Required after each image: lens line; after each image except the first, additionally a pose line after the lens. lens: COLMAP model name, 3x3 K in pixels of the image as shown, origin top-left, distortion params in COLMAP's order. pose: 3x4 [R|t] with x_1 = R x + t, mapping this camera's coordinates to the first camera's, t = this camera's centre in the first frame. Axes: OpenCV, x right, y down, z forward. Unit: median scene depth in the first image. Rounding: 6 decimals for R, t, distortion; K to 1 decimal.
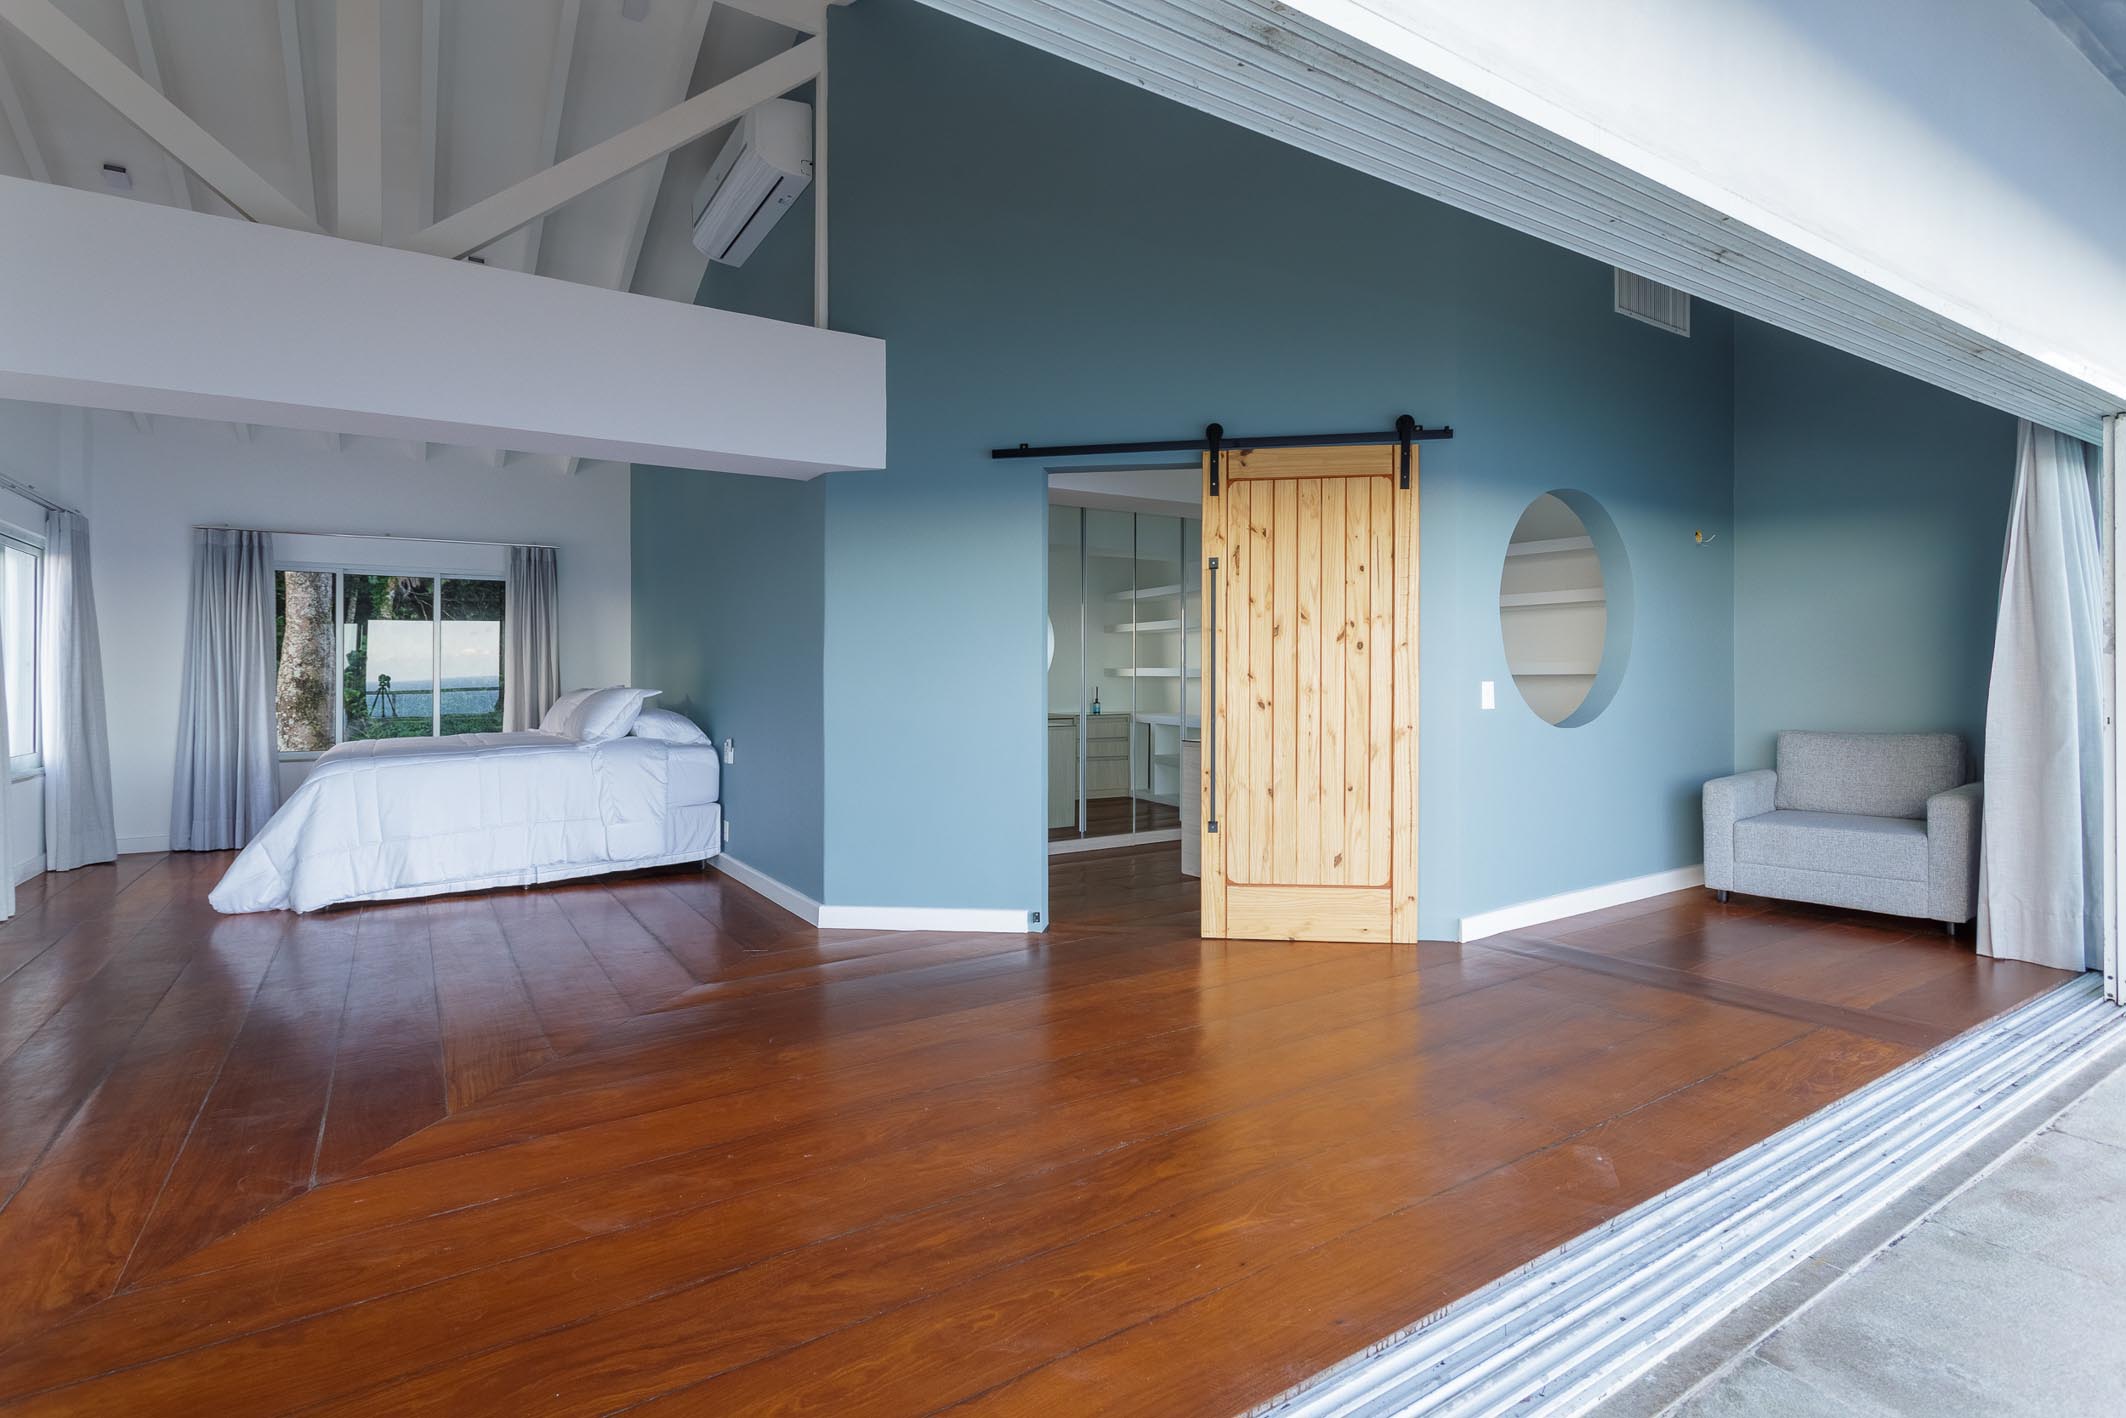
lens RADIAL K [[1033.5, 0, 1059.8], [0, 1033.5, 671.9], [0, 0, 1]] dist [0.000746, 0.000856]
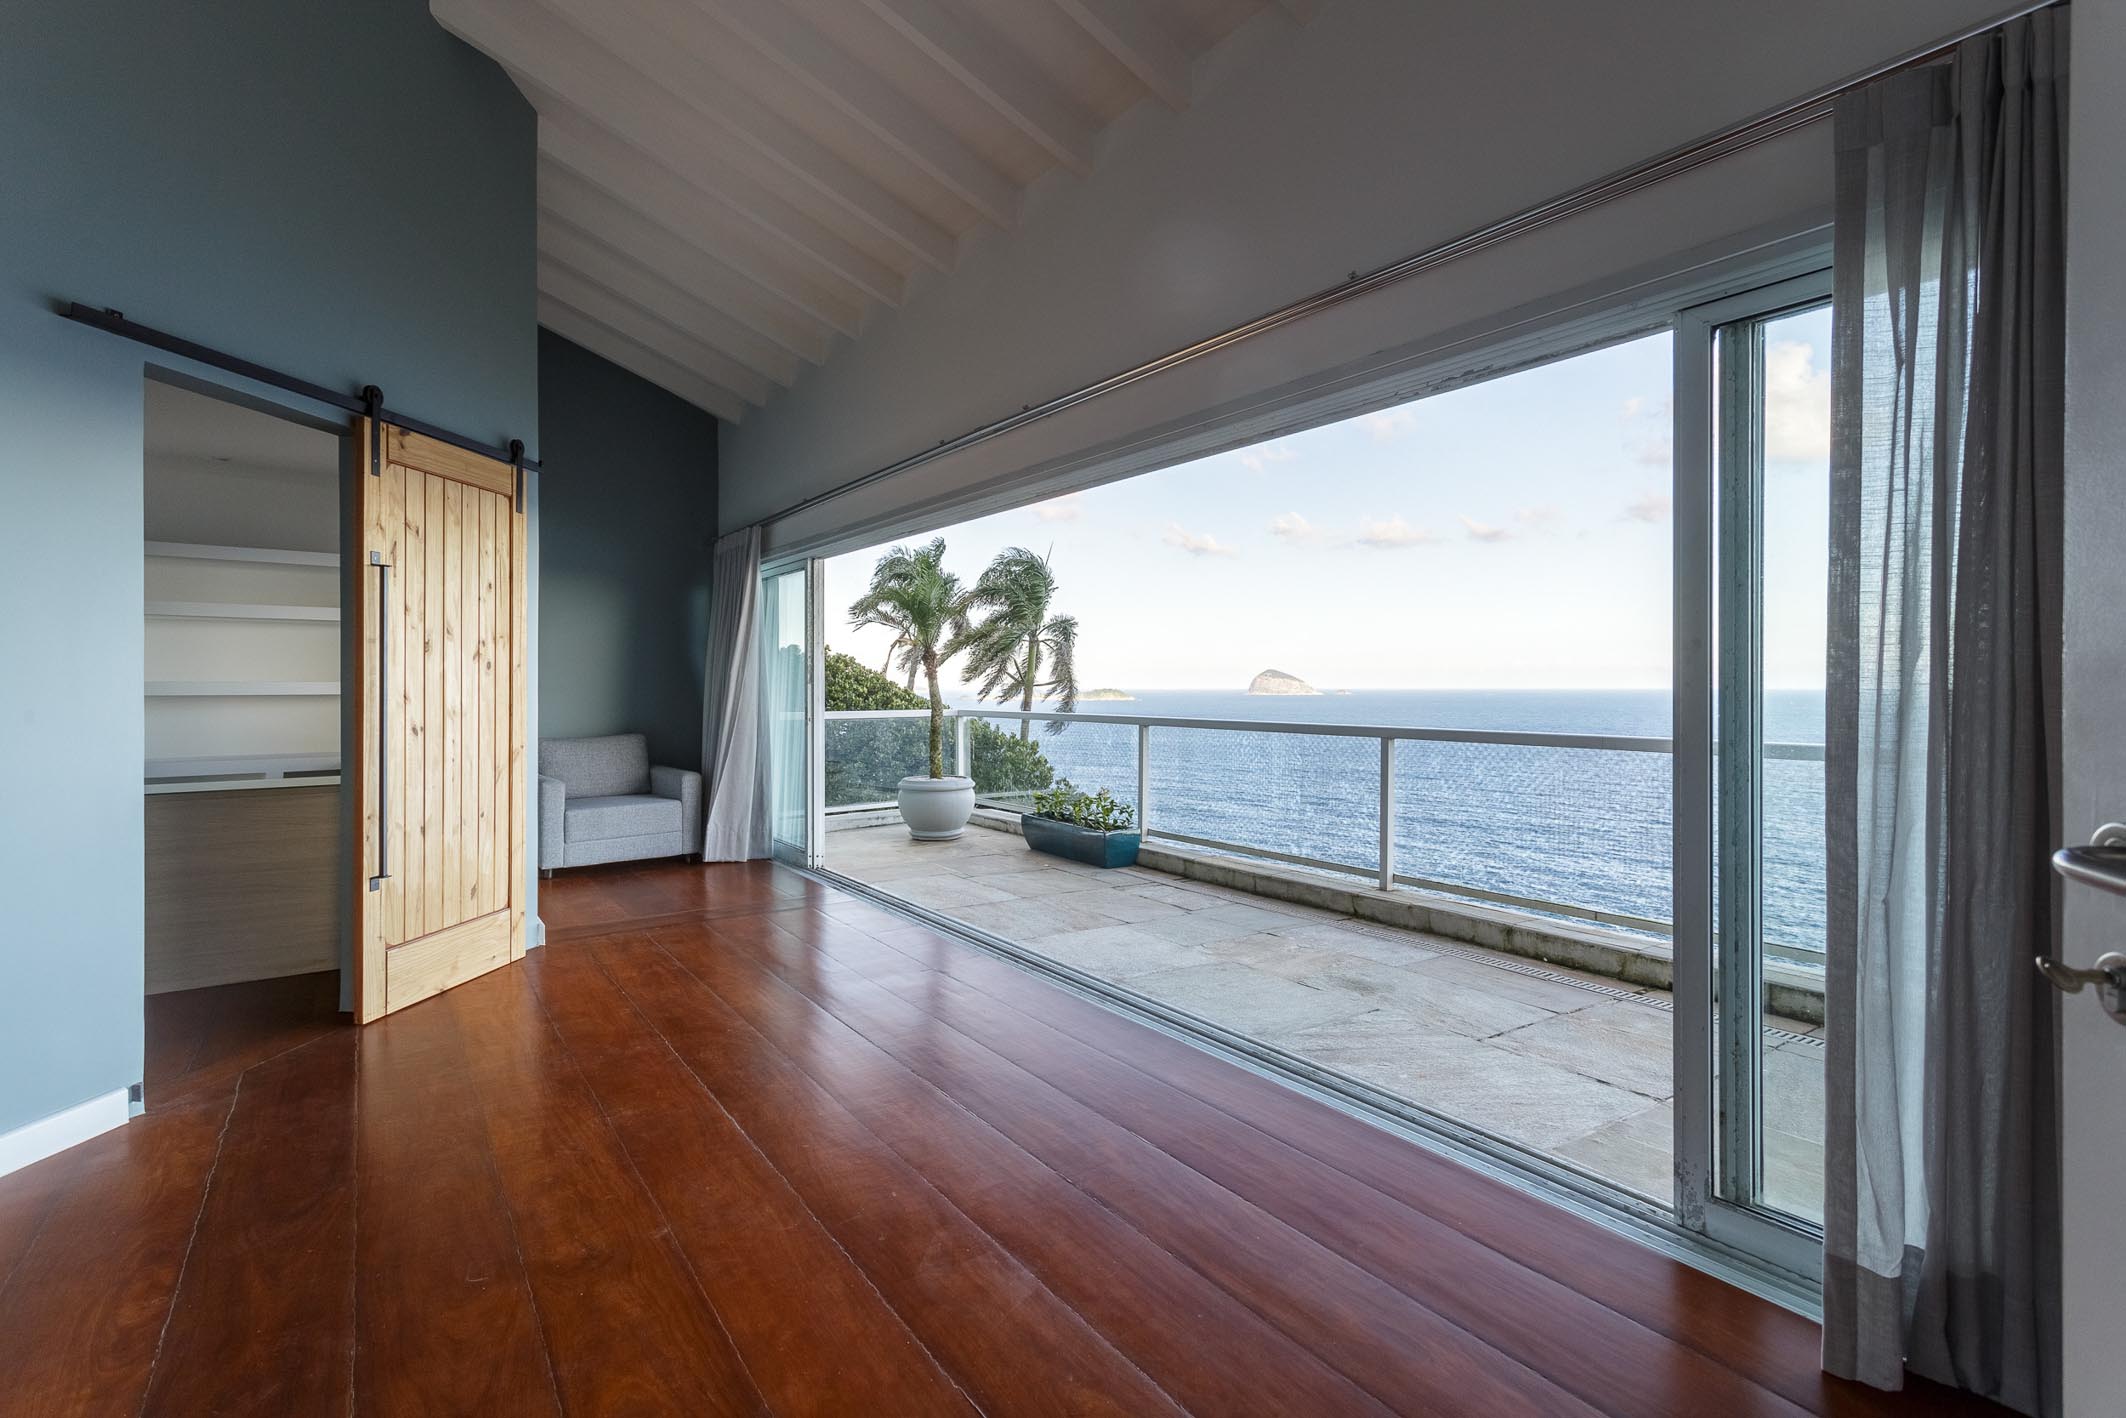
lens RADIAL K [[997.2, 0, 1063.0], [0, 997.2, 709.0], [0, 0, 1]] dist [0.000526, 0.000255]
pose [[-0.040397, -0.015182, 0.999068, -0.658614], [0.002048, 0.999881, 0.015277, 0.002023], [-0.999182, 0.002663, -0.040361, 0.494201]]
